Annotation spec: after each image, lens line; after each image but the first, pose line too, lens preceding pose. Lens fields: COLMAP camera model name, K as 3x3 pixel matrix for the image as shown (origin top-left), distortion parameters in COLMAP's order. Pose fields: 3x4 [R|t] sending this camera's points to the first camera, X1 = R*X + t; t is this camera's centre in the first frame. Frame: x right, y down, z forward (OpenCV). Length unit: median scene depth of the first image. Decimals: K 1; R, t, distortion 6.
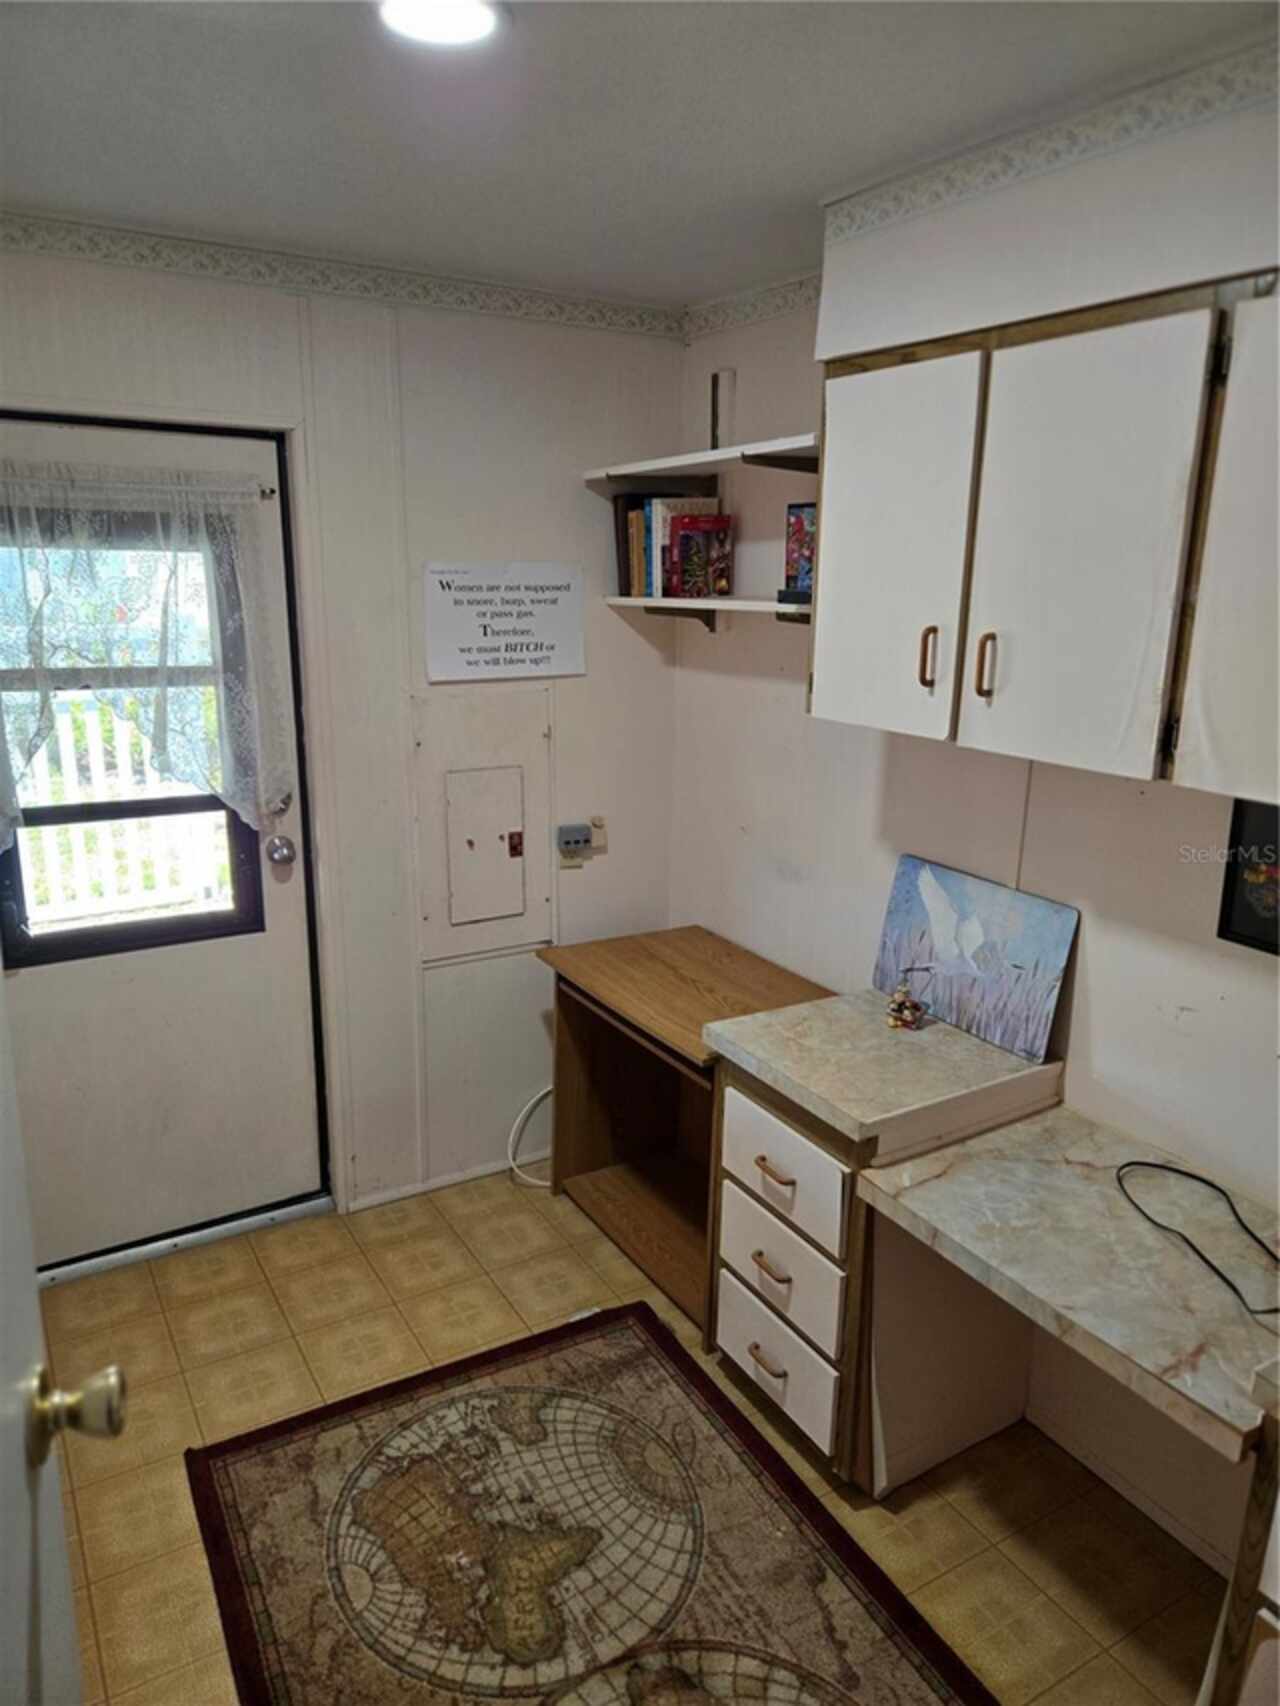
lens RADIAL K [[1152.4, 0, 643.2], [0, 1152.4, 855.3], [0, 0, 1]] dist [0.035228, -0.012085]
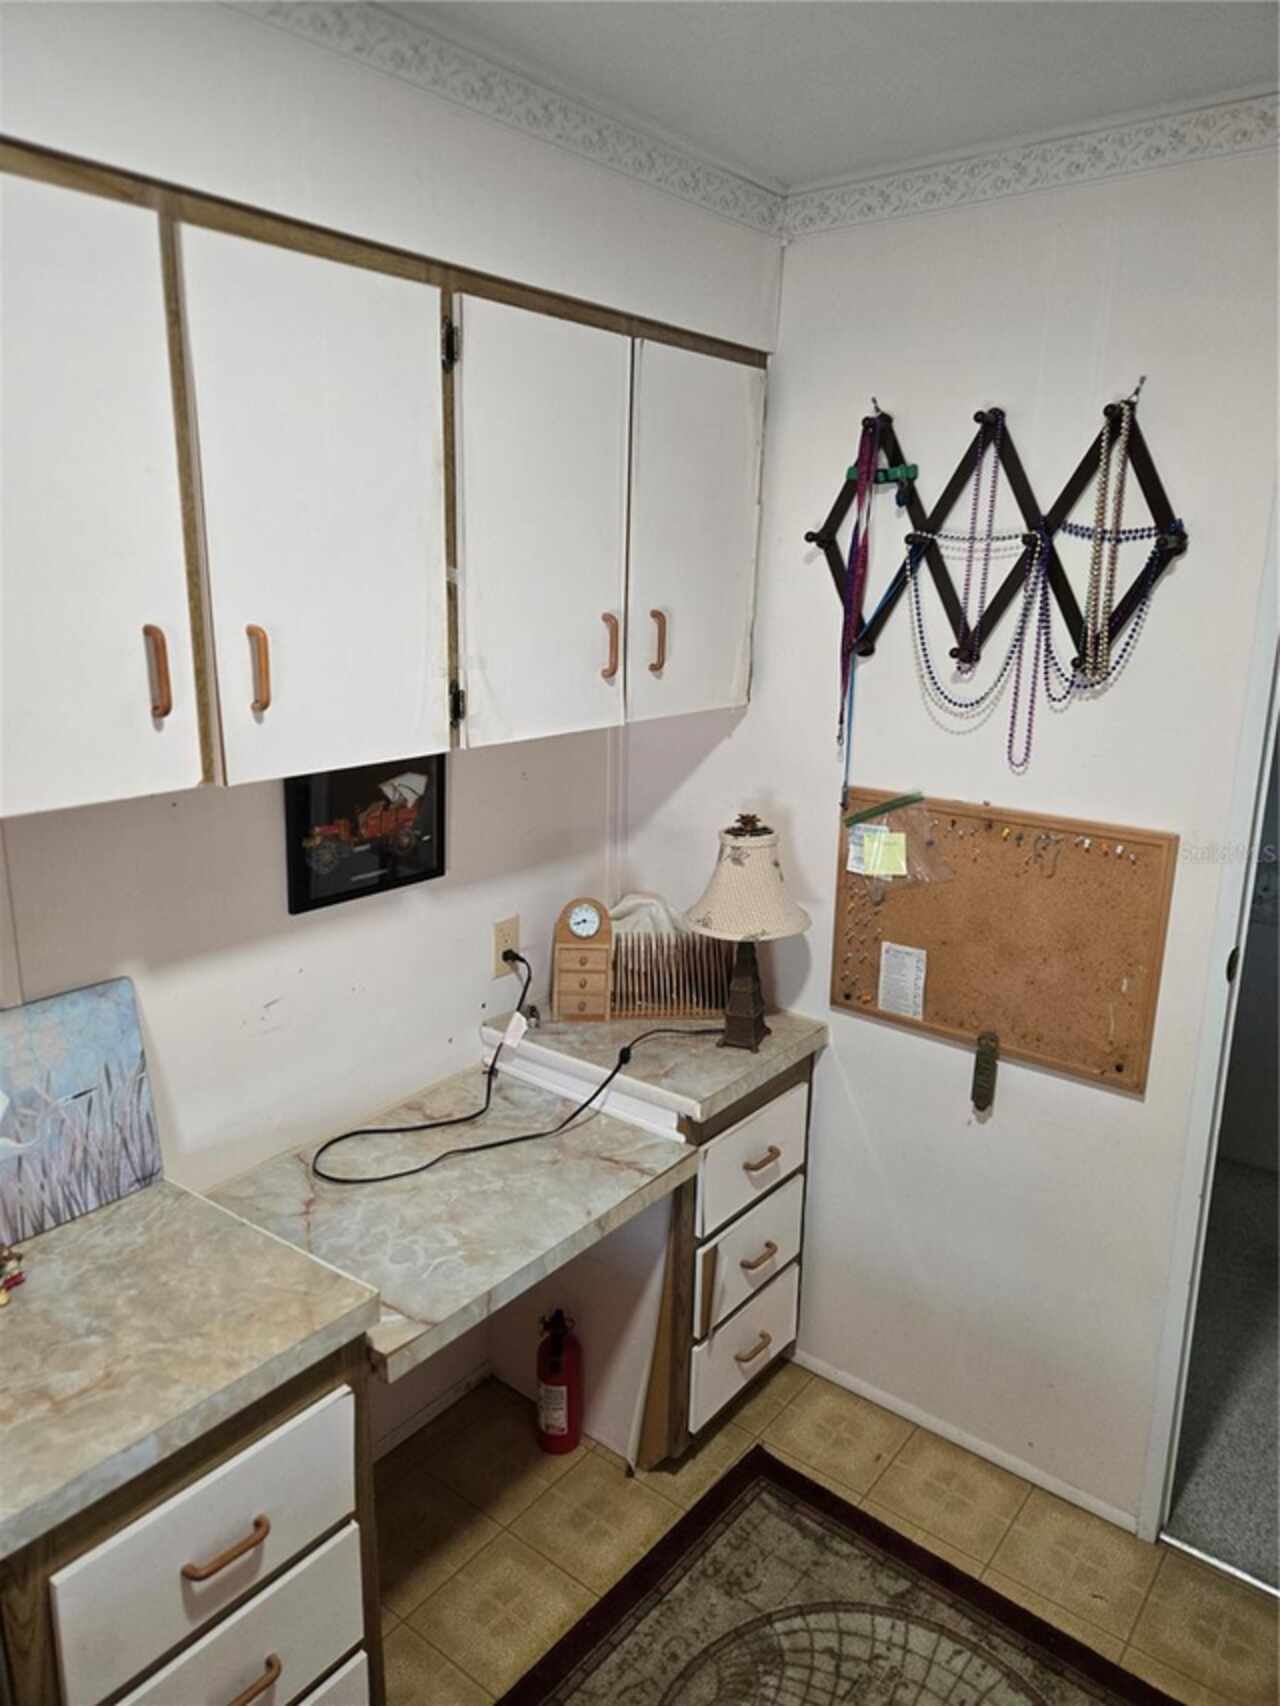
lens RADIAL K [[1152.4, 0, 642.2], [0, 1152.4, 851.4], [0, 0, 1]] dist [0.035228, -0.012085]
pose [[-0.373867, -0.254334, 0.891929, -0.484396], [0.188584, 0.920732, 0.341596, -0.263582], [-0.908108, 0.295915, -0.296268, 1.016245]]
